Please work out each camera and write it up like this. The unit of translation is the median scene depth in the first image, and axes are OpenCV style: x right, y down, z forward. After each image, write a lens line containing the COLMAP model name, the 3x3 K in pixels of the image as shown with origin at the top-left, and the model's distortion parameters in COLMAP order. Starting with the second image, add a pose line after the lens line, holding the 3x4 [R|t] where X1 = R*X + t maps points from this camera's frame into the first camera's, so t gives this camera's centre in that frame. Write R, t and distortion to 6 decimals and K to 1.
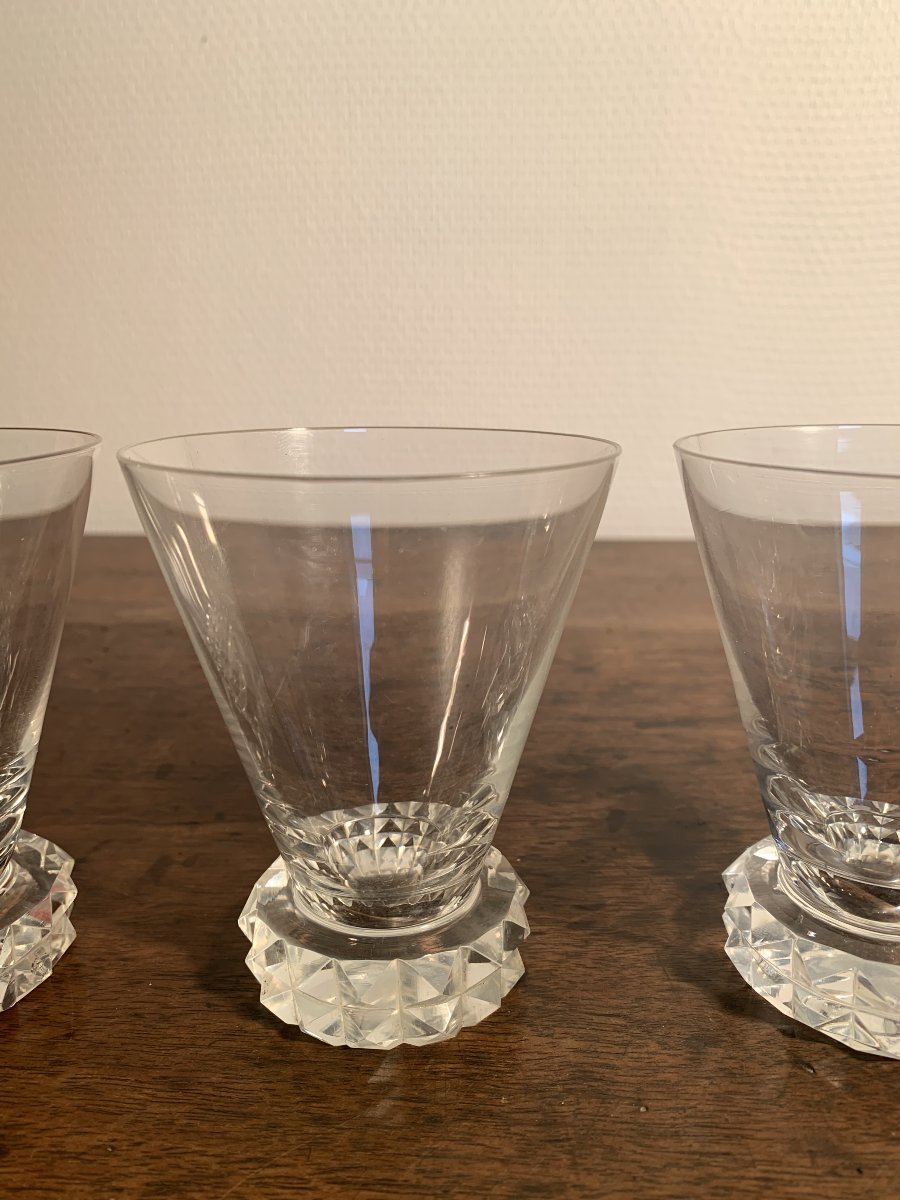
lens RADIAL K [[892.9, 0, 448.2], [0, 892.9, 601.0], [0, 0, 1]] dist [-0.022379, 0.012514]
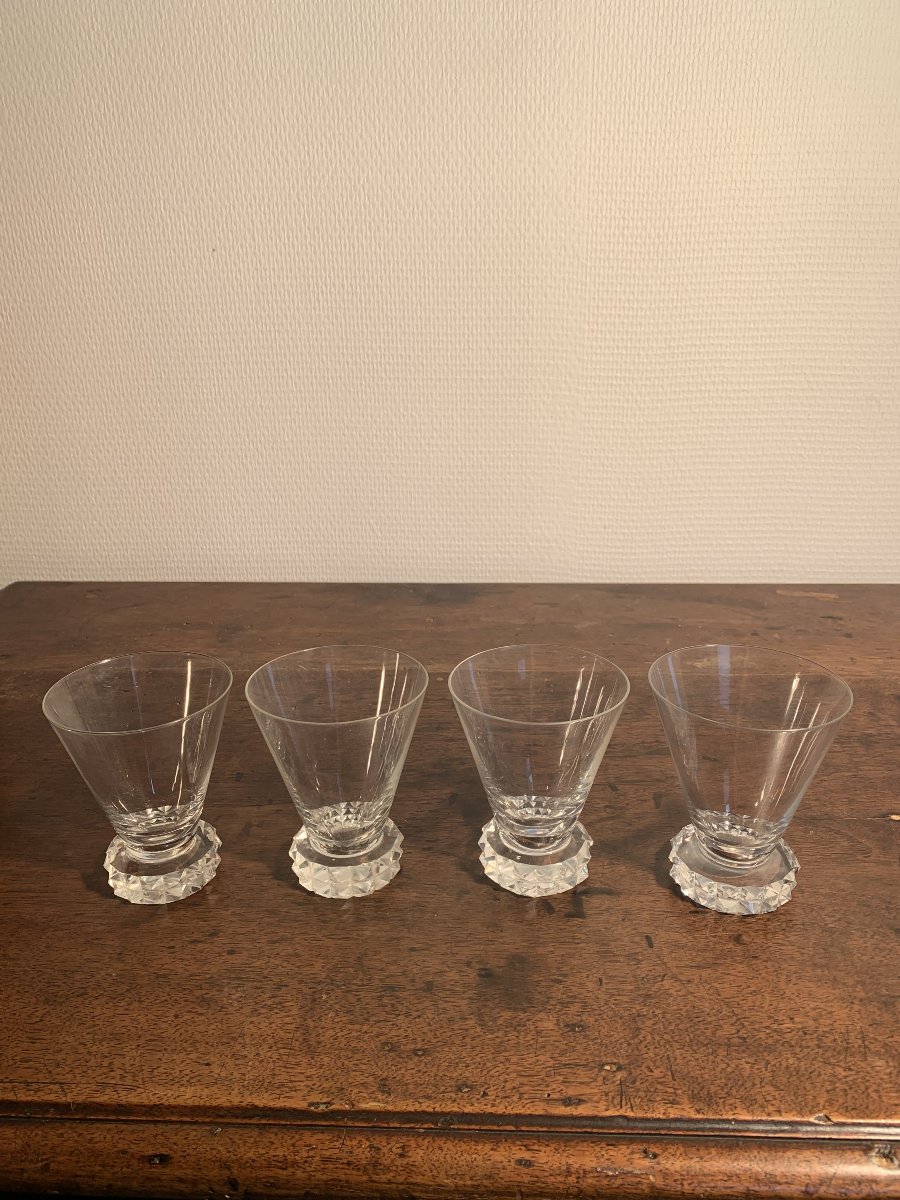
lens RADIAL K [[892.9, 0, 454.4], [0, 892.9, 571.7], [0, 0, 1]] dist [-0.022379, 0.012514]
pose [[0.999258, -0.016050, 0.034999, 0.185143], [0.013049, 0.996350, 0.084356, -0.737743], [-0.036225, -0.083837, 0.995821, -1.688802]]
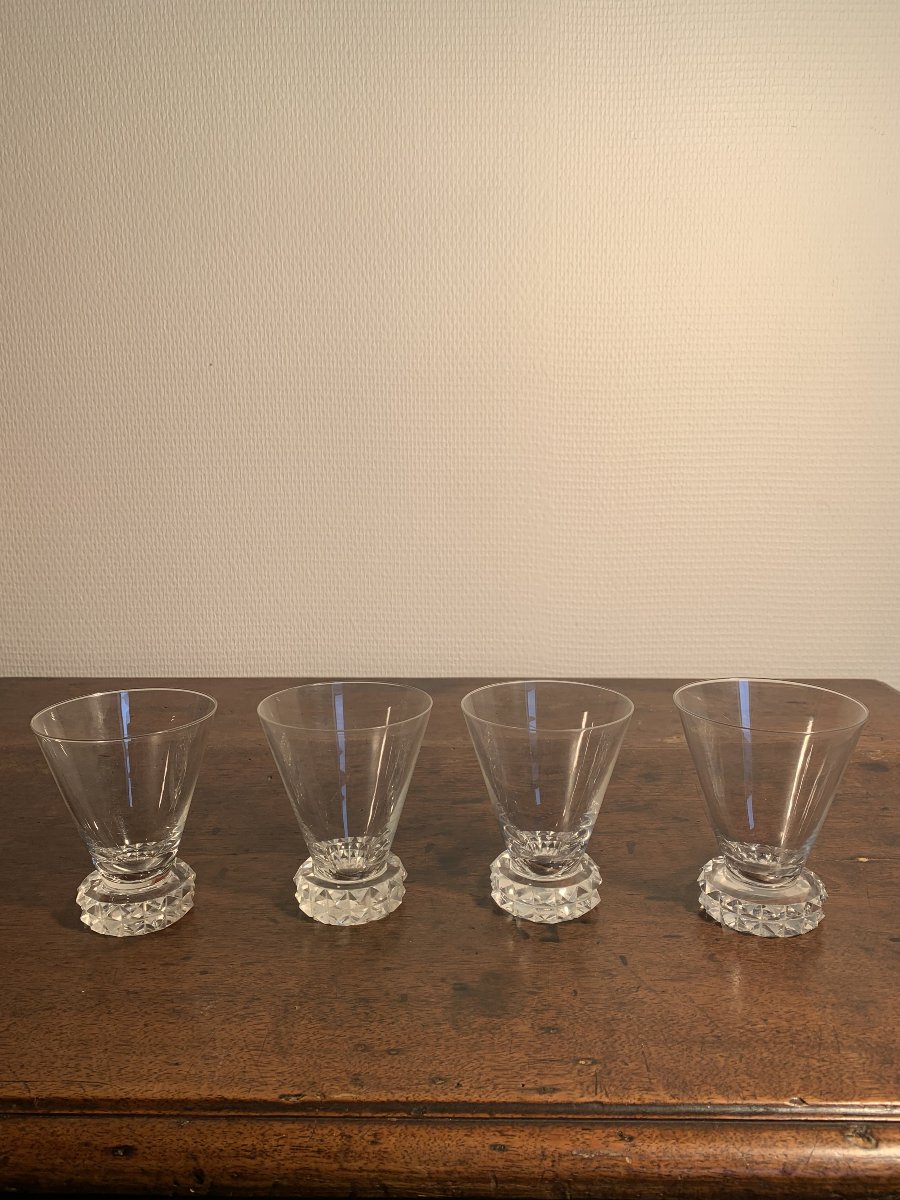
lens RADIAL K [[892.9, 0, 459.0], [0, 892.9, 593.8], [0, 0, 1]] dist [-0.022379, 0.012514]
pose [[0.997870, -0.006184, 0.064944, 0.183448], [0.011675, 0.996353, -0.084526, -0.289287], [-0.064184, 0.085104, 0.994303, -1.869627]]
